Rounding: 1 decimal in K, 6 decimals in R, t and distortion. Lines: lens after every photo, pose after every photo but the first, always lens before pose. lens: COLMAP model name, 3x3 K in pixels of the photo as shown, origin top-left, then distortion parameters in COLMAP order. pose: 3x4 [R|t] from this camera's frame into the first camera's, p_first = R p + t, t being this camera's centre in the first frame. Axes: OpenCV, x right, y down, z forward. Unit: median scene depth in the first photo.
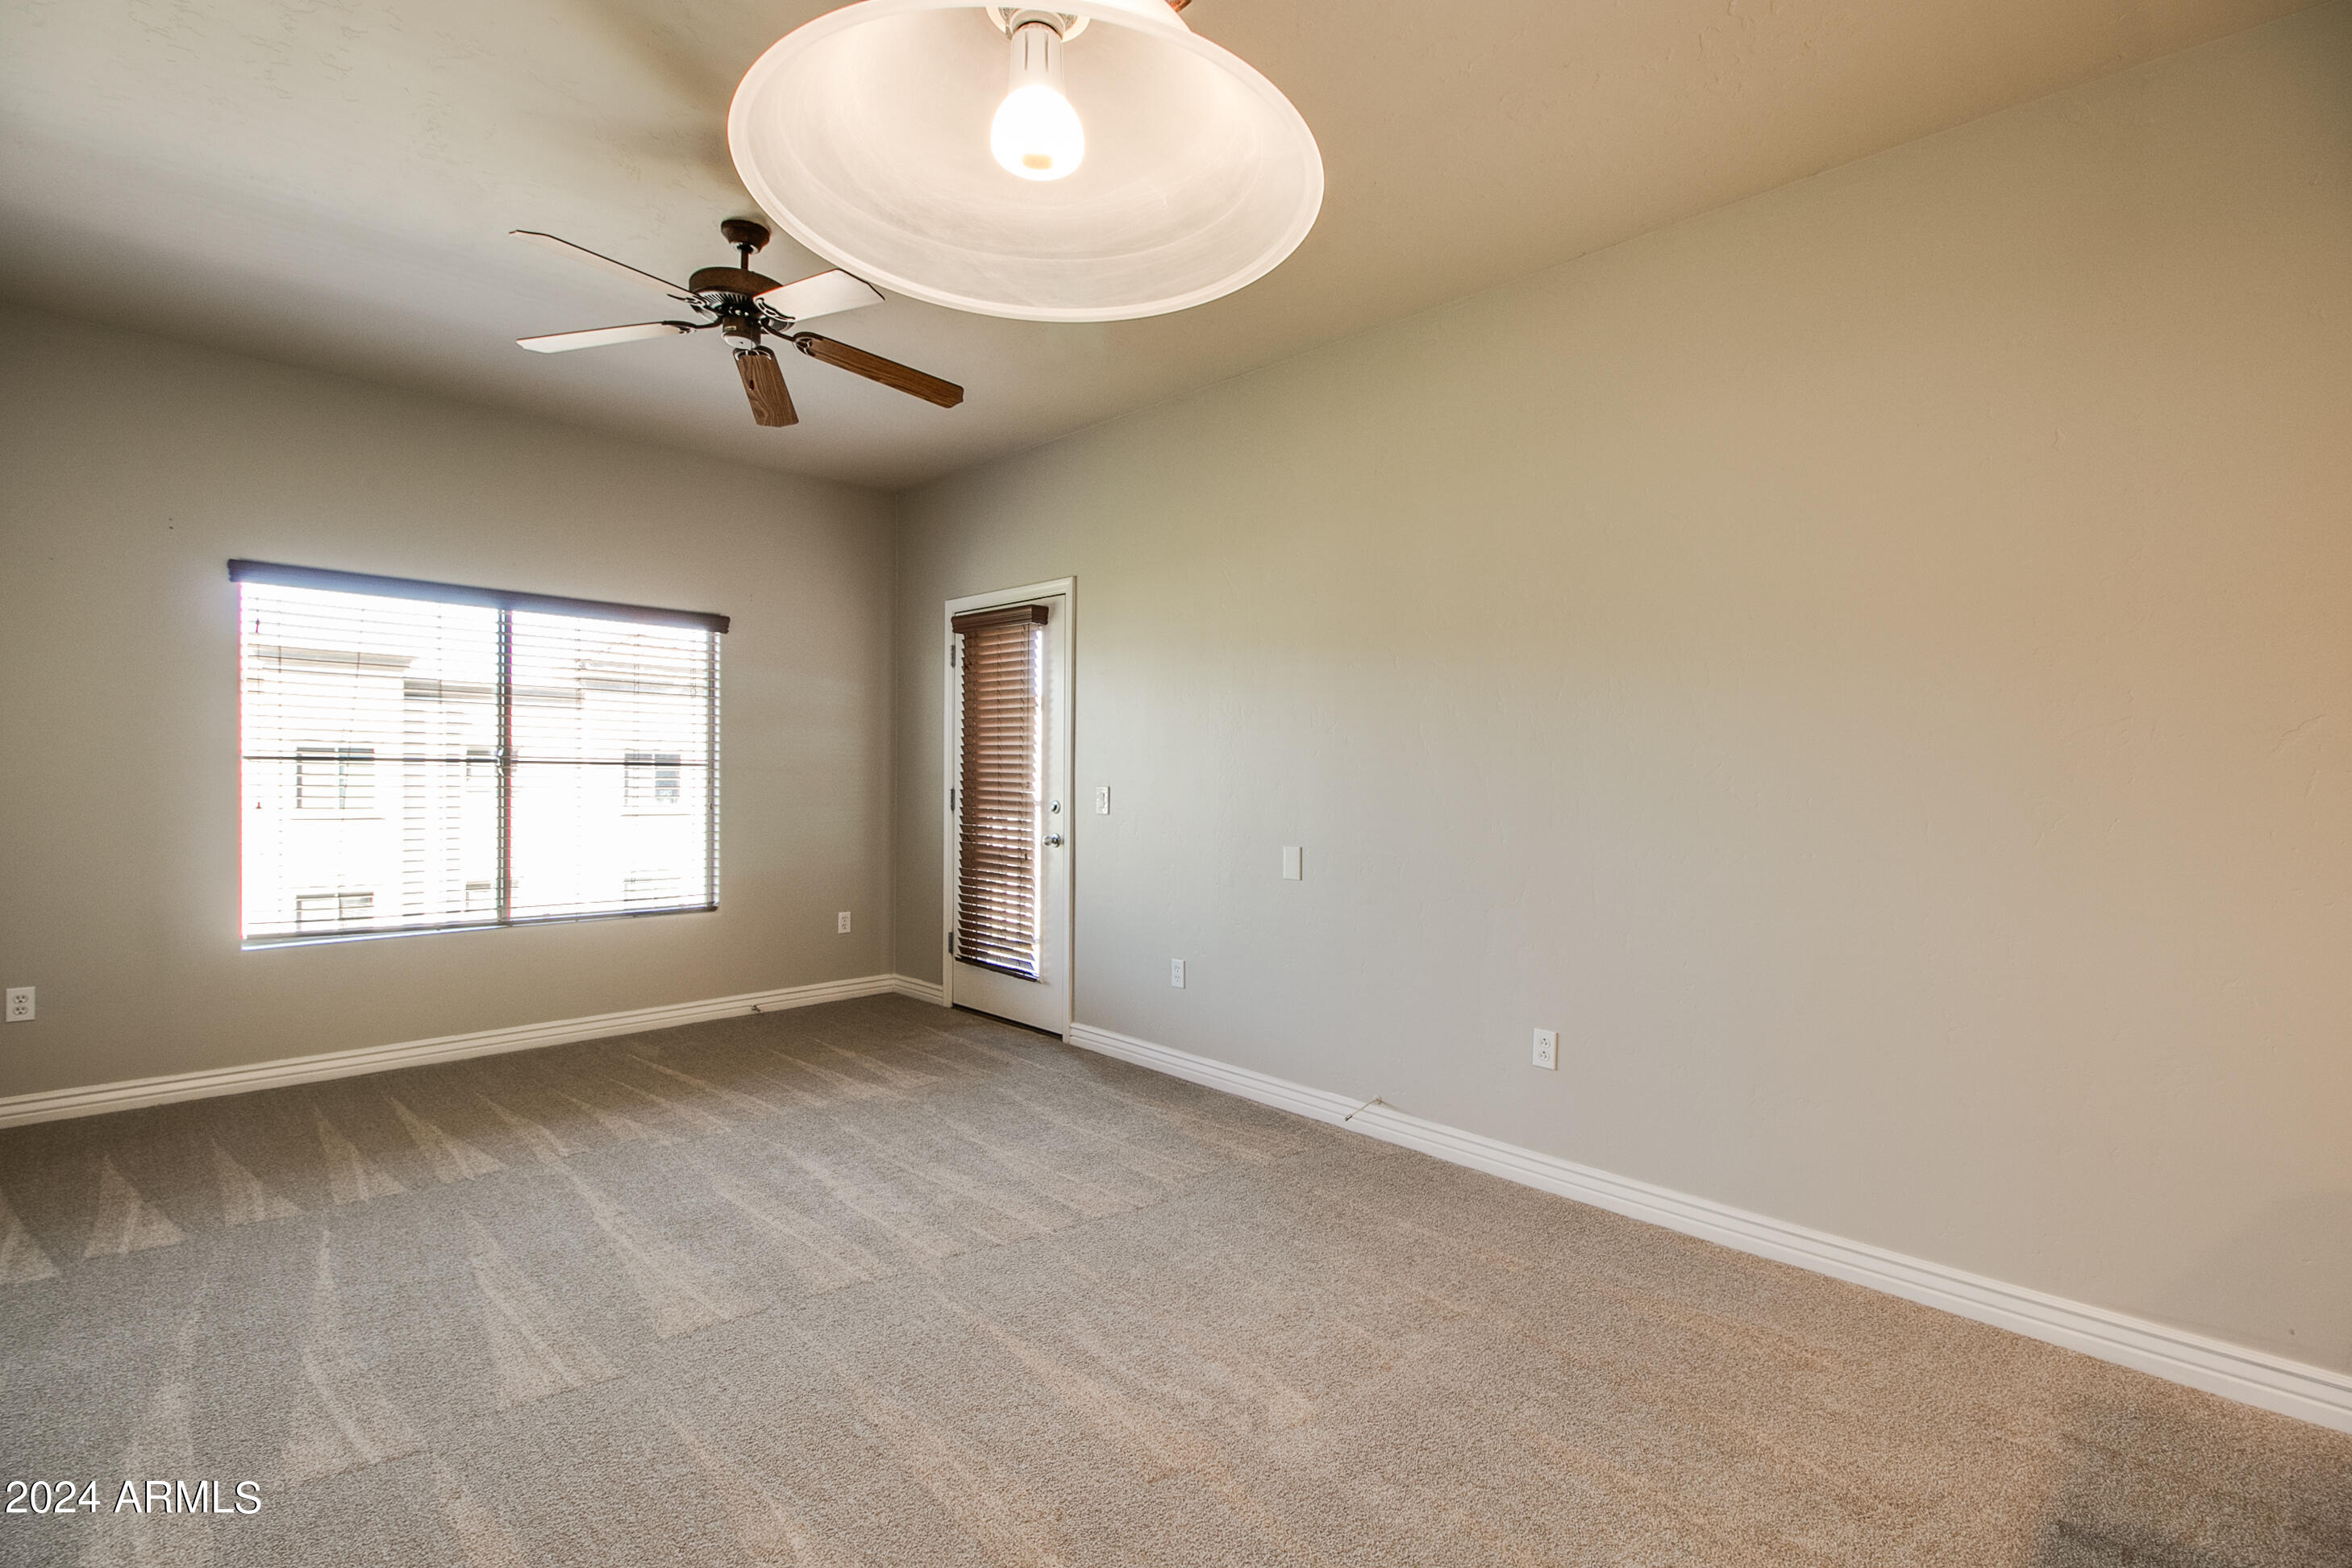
lens RADIAL K [[1078.2, 0, 1166.1], [0, 1078.2, 796.8], [0, 0, 1]] dist [0.017438, -0.009675]
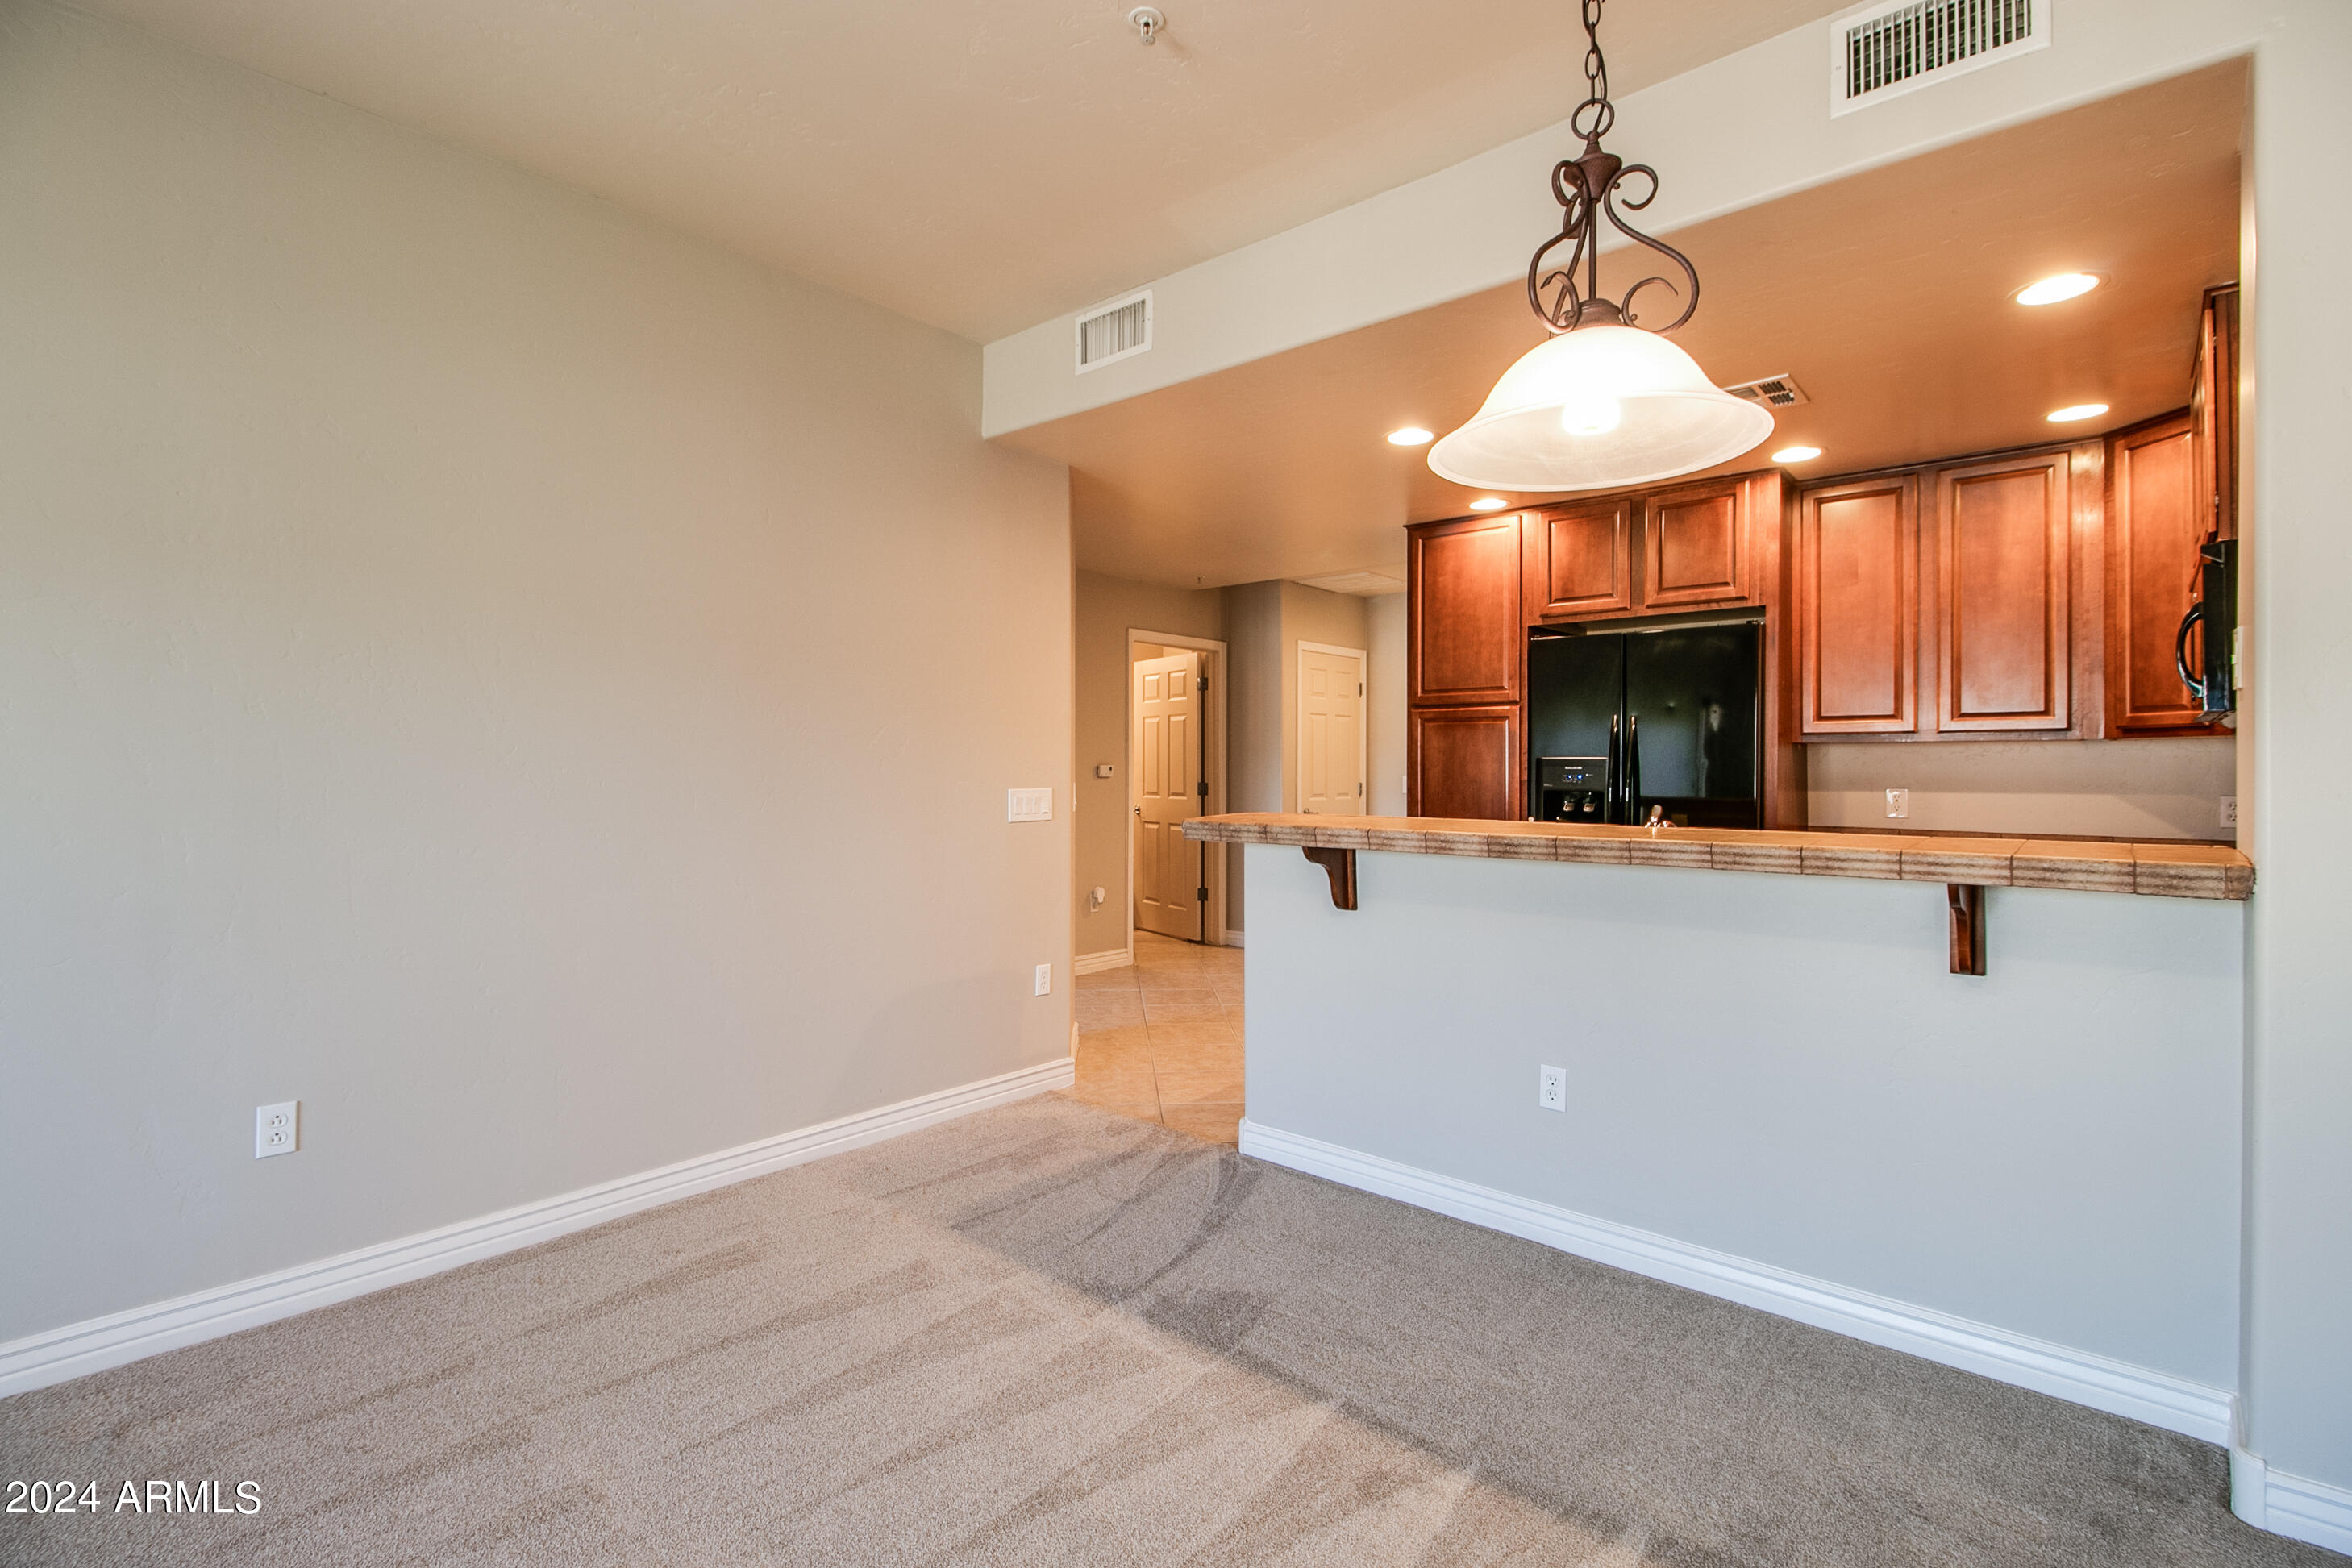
lens RADIAL K [[1078.2, 0, 1181.9], [0, 1078.2, 774.5], [0, 0, 1]] dist [0.017438, -0.009675]
pose [[-0.086686, -0.014533, 0.996130, -0.303562], [0.014711, 0.999766, 0.015867, -0.008224], [-0.996127, 0.016029, -0.086452, 0.304078]]
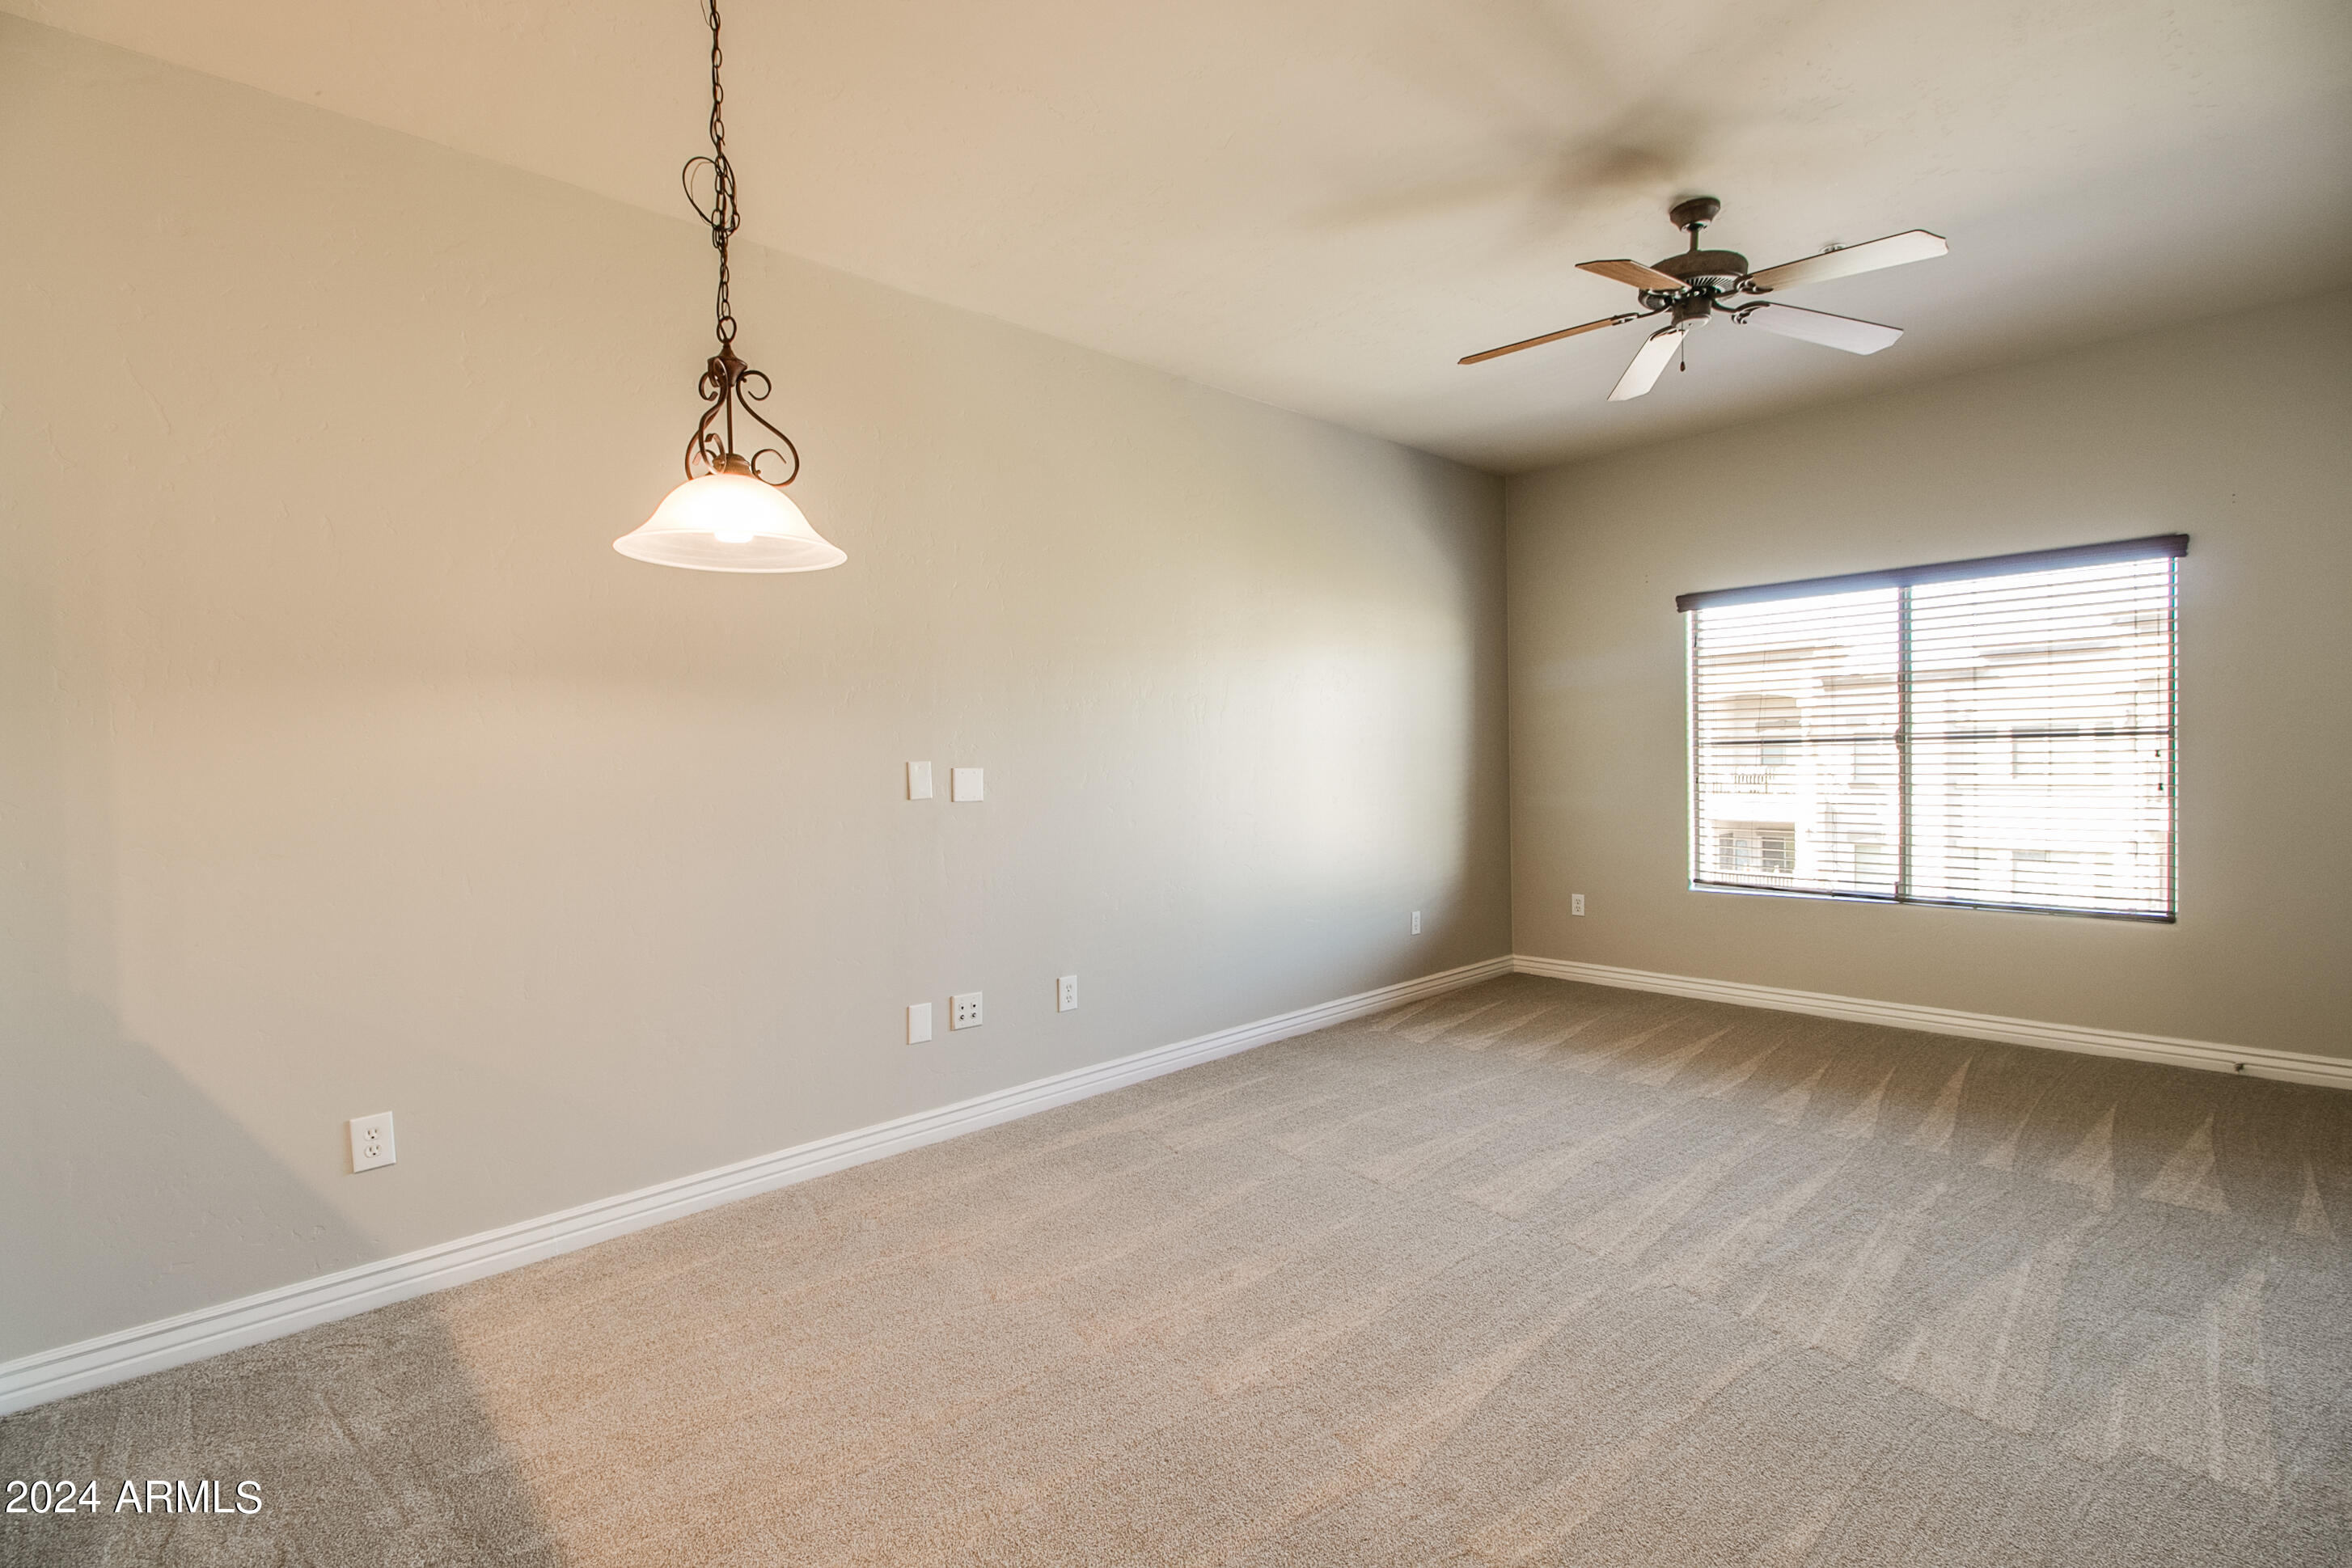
lens RADIAL K [[1078.2, 0, 1179.4], [0, 1078.2, 792.2], [0, 0, 1]] dist [0.017438, -0.009675]
pose [[-0.023813, 0.019047, -0.999535, 0.413446], [0.001737, 0.999818, 0.019011, -0.003239], [0.999715, -0.001284, -0.023842, 0.355450]]
